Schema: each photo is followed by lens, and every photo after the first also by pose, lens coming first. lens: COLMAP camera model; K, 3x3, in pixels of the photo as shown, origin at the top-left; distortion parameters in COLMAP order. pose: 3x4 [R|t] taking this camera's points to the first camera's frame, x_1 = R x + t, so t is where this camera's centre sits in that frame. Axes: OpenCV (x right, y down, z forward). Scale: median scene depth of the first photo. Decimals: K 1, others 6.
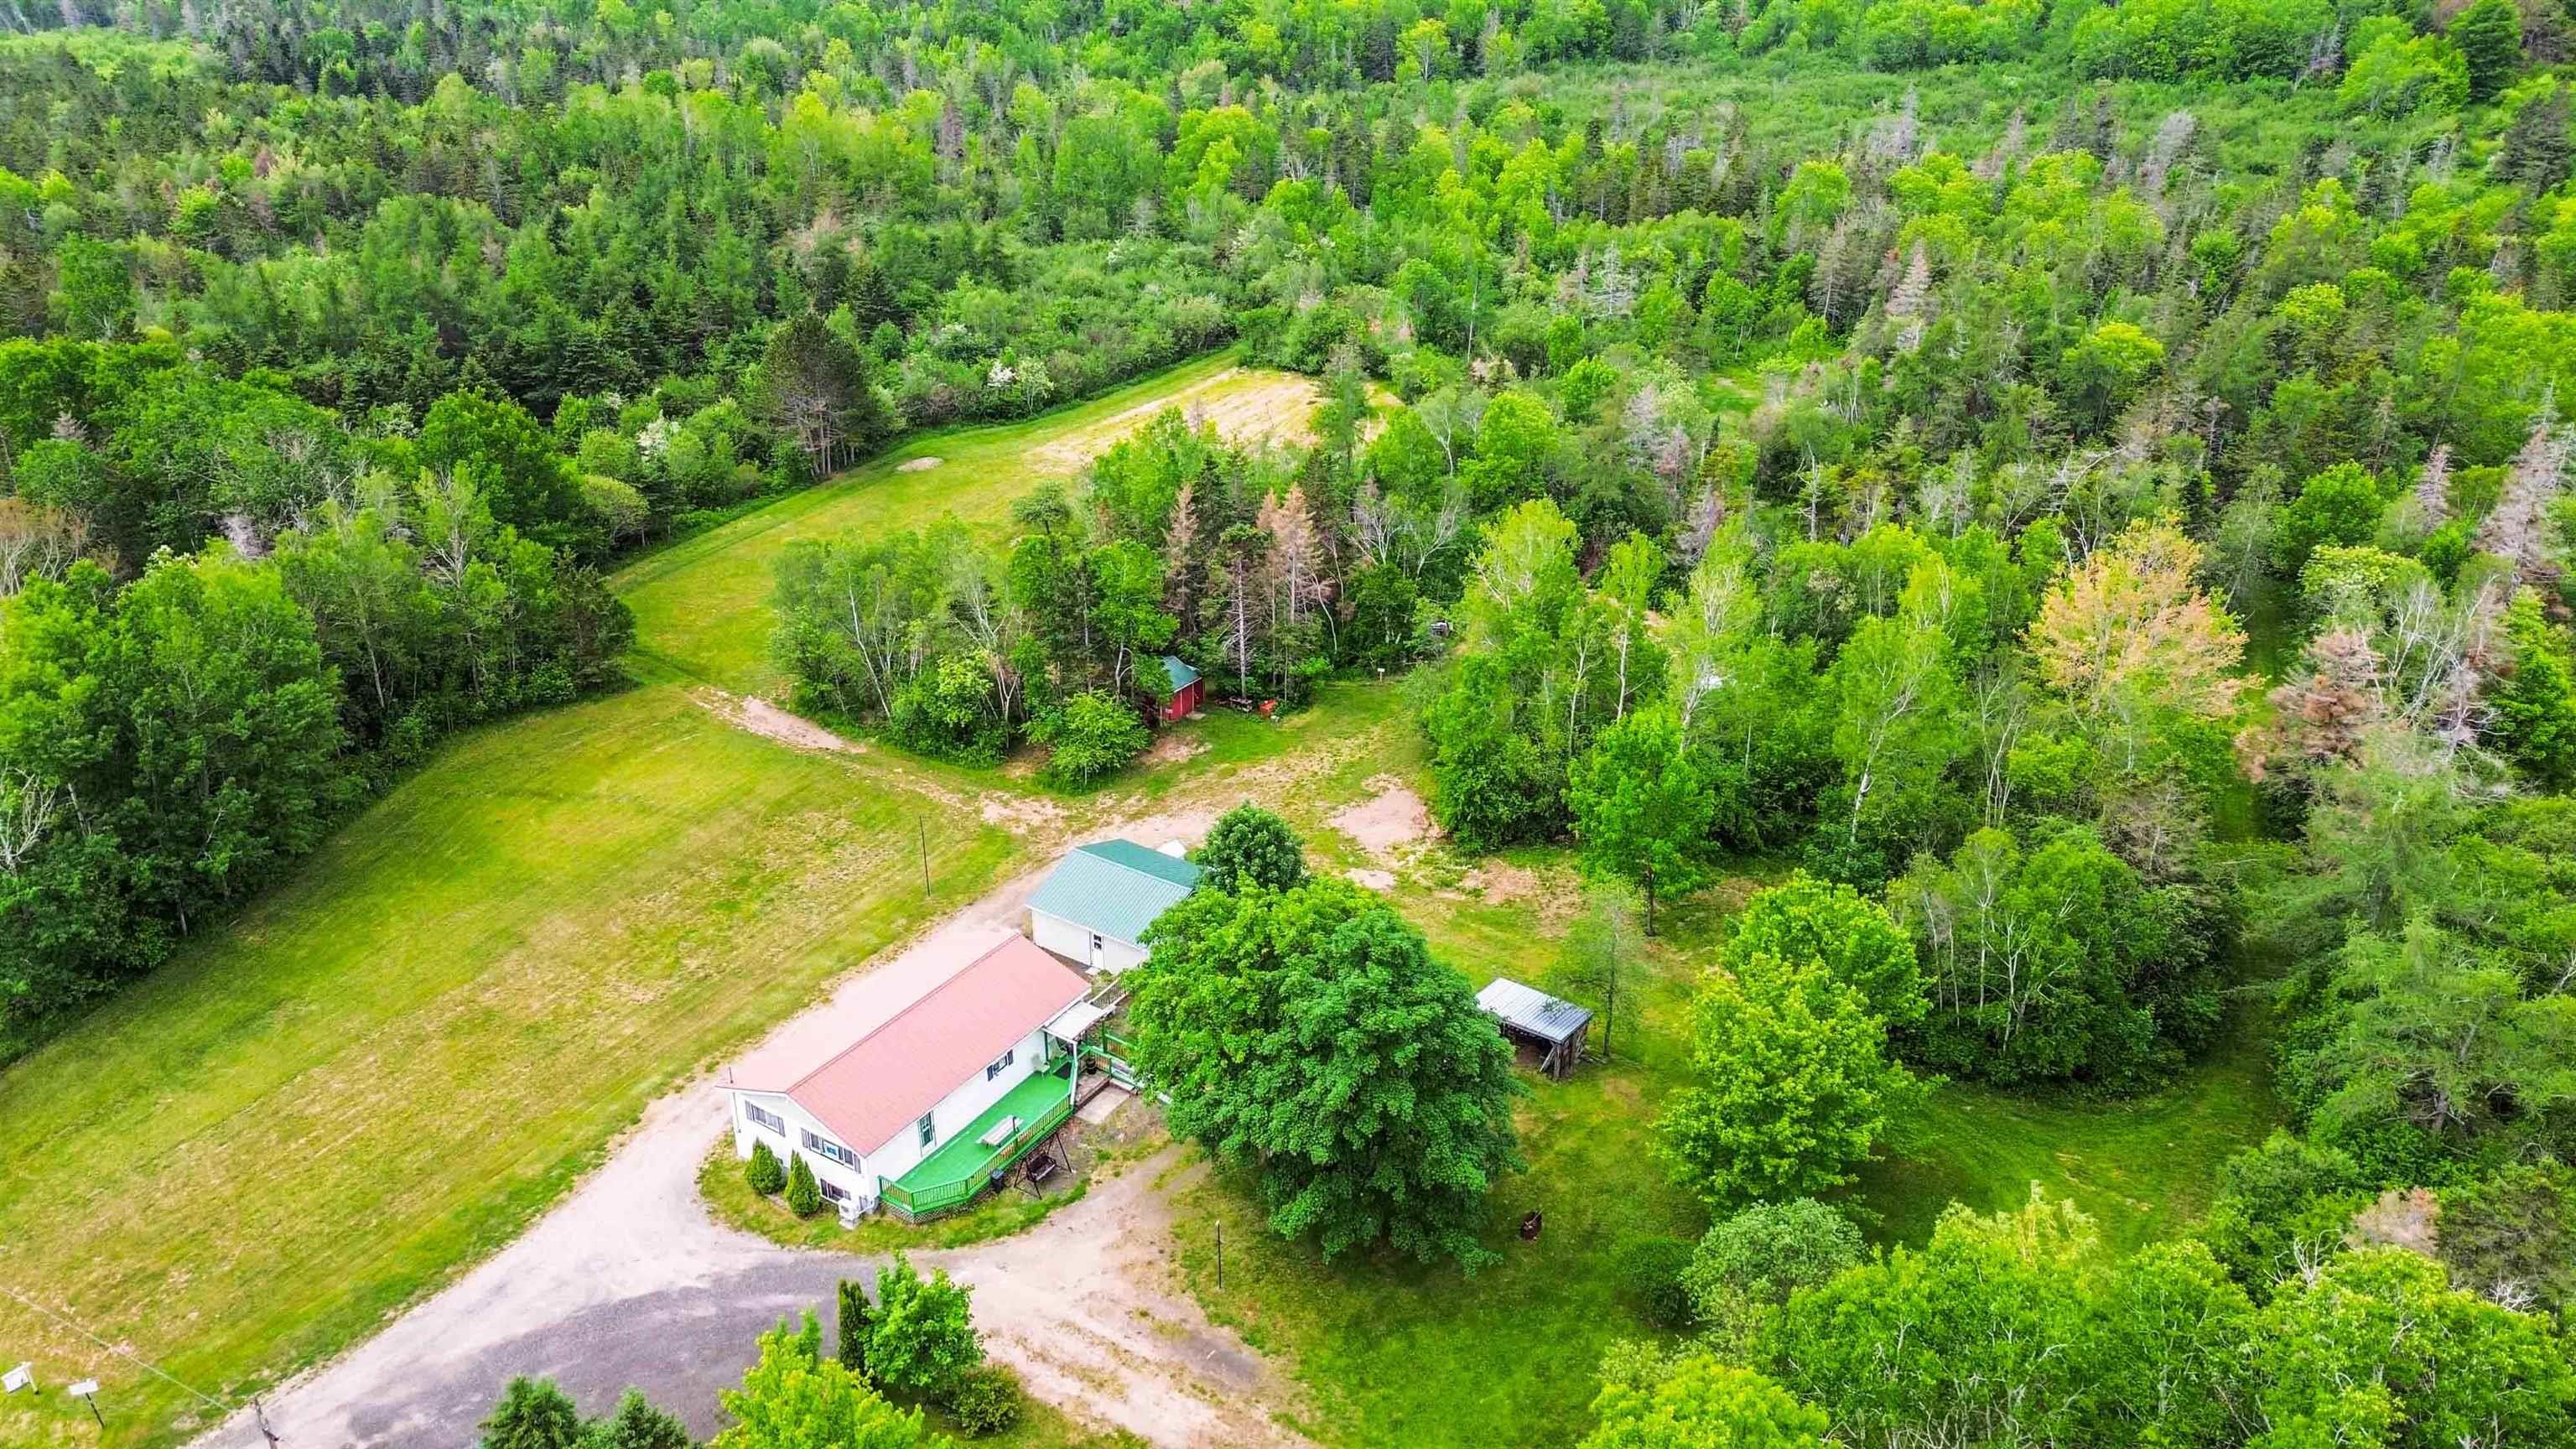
lens RADIAL K [[1822.8, 0, 1288.2], [0, 1822.8, 718.0], [0, 0, 1]] dist [0.073714, -0.071741]
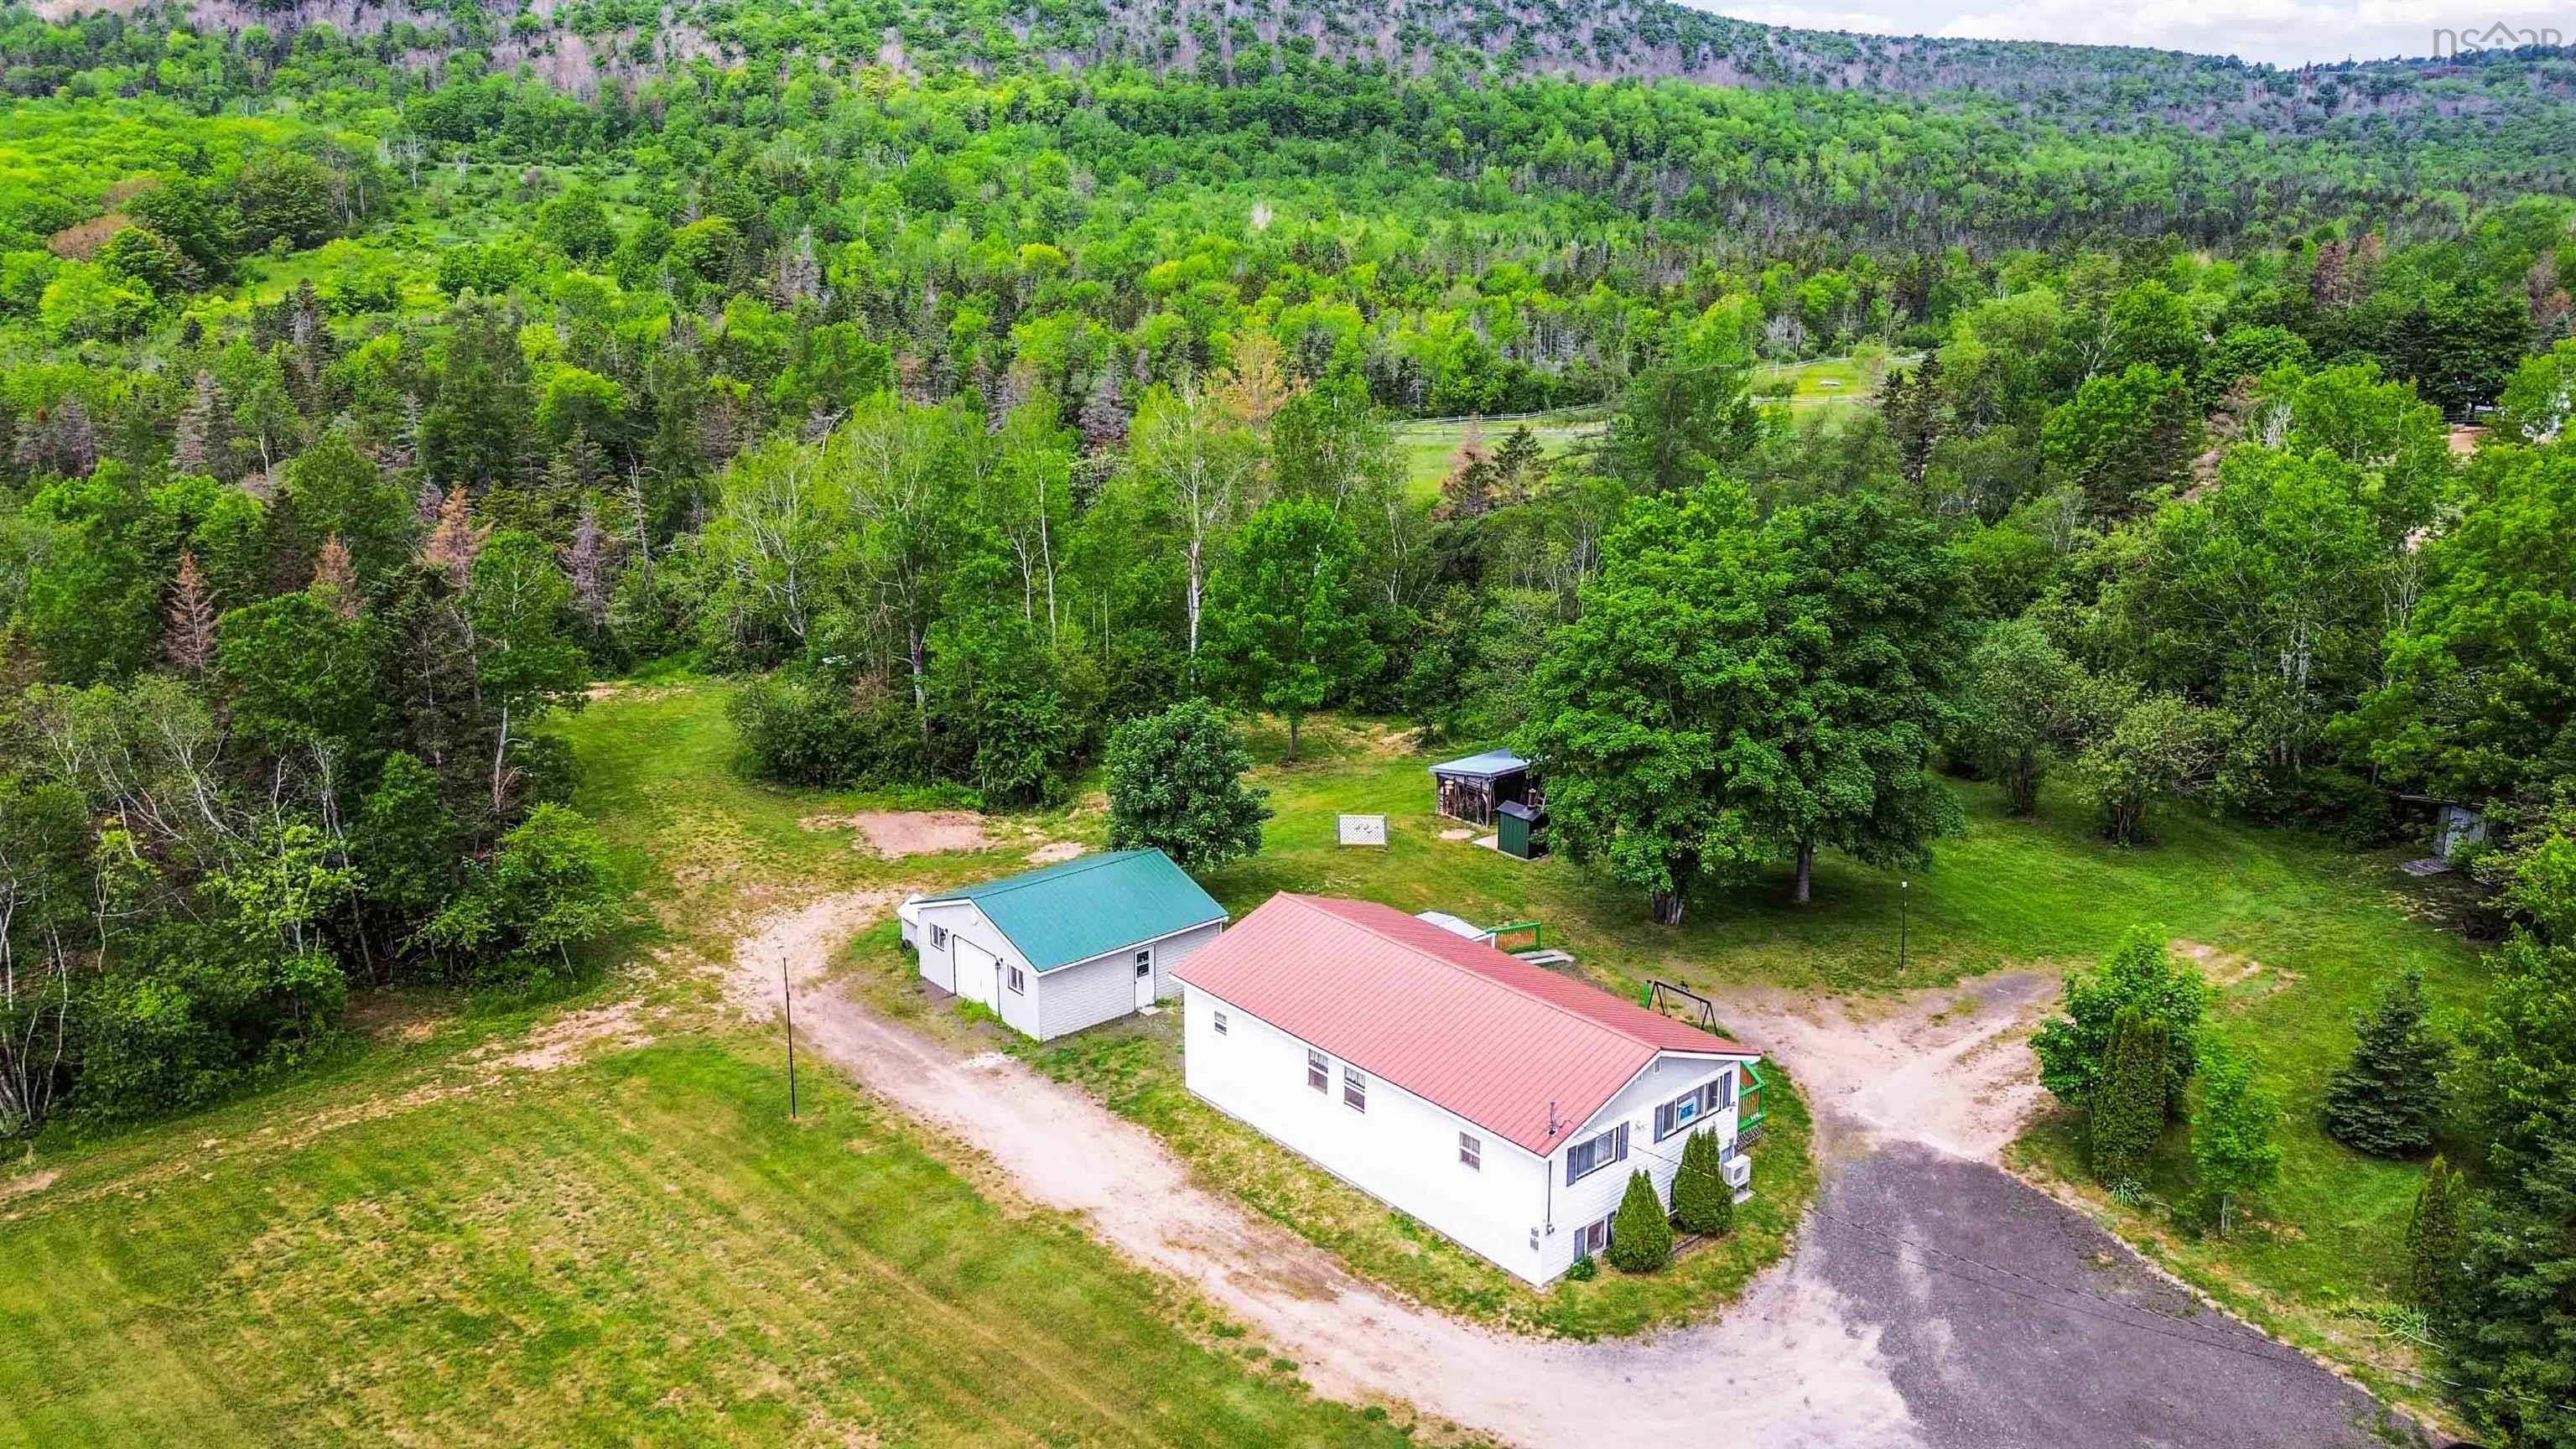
lens RADIAL K [[1822.8, 0, 1293.3], [0, 1822.8, 720.8], [0, 0, 1]] dist [0.073714, -0.071741]
pose [[0.279379, -0.254200, 0.925921, -0.530855], [0.418191, 0.900267, 0.120976, -0.009798], [-0.864328, 0.353414, 0.357820, 0.541520]]
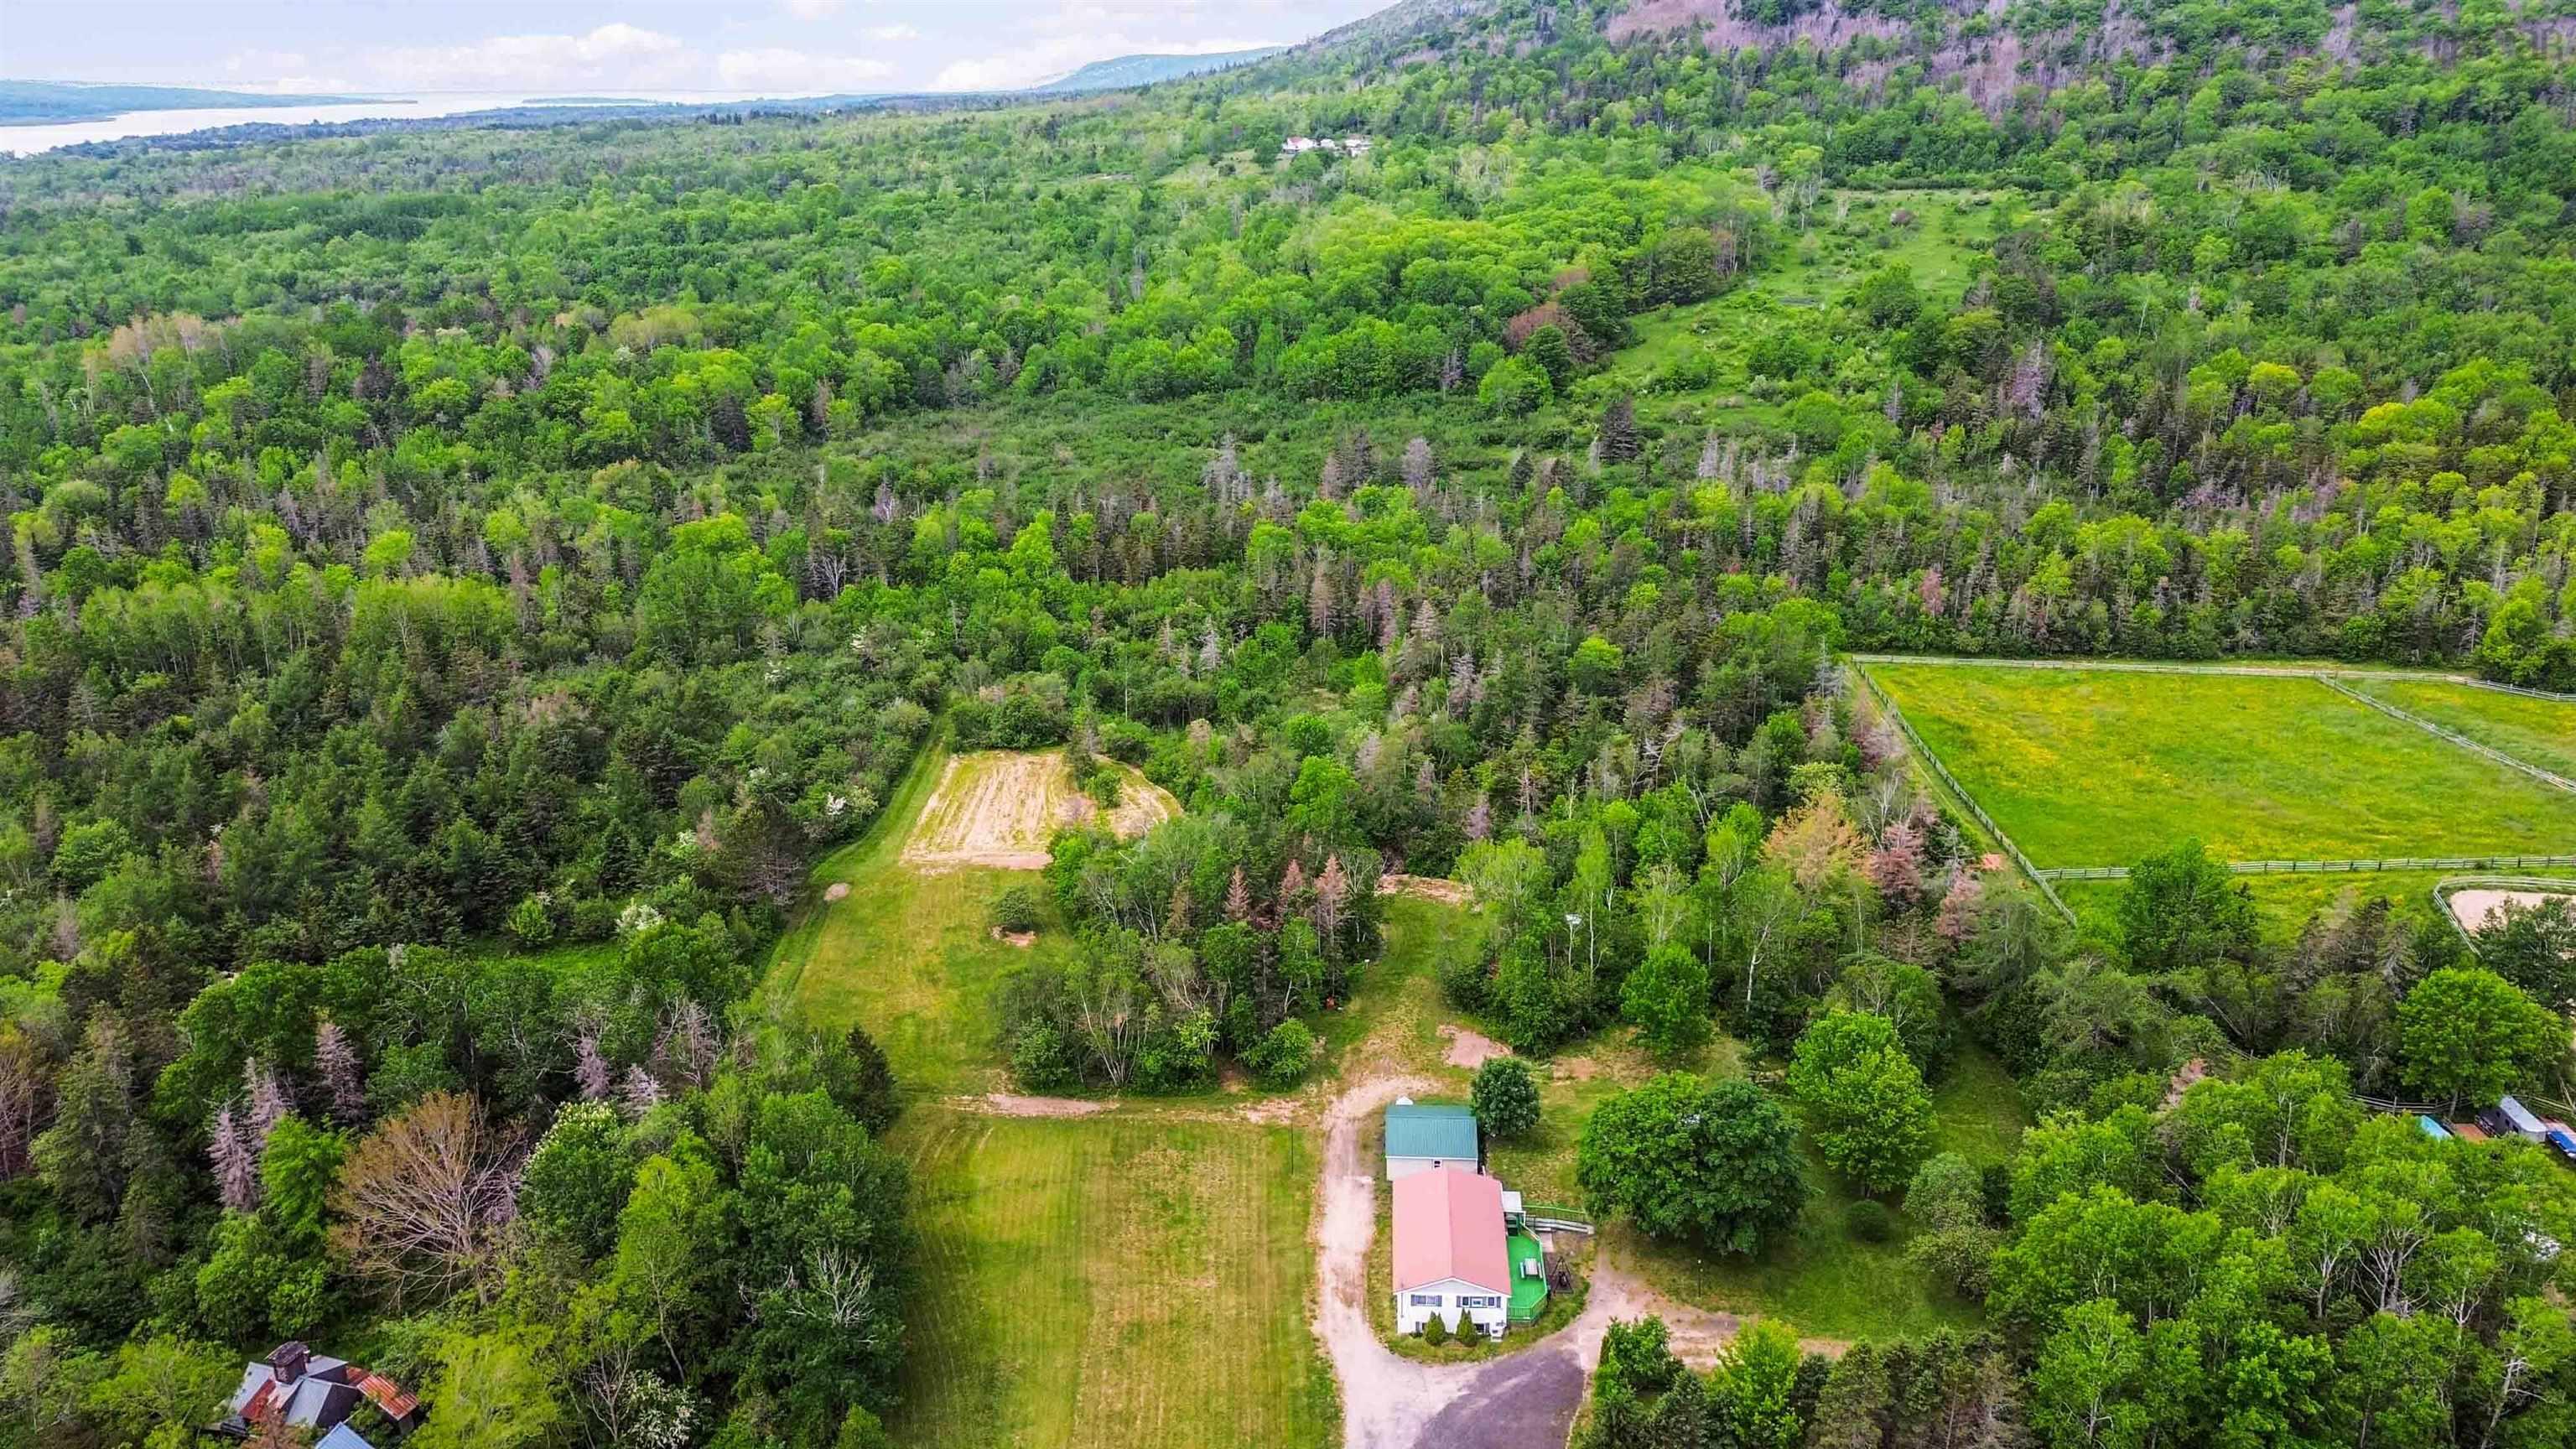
lens RADIAL K [[1822.8, 0, 1290.6], [0, 1822.8, 718.5], [0, 0, 1]] dist [0.073714, -0.071741]
pose [[0.866820, -0.179878, 0.465045, -0.721323], [0.232633, 0.970828, -0.058102, -0.160073], [-0.441027, 0.158548, 0.883379, -0.367512]]
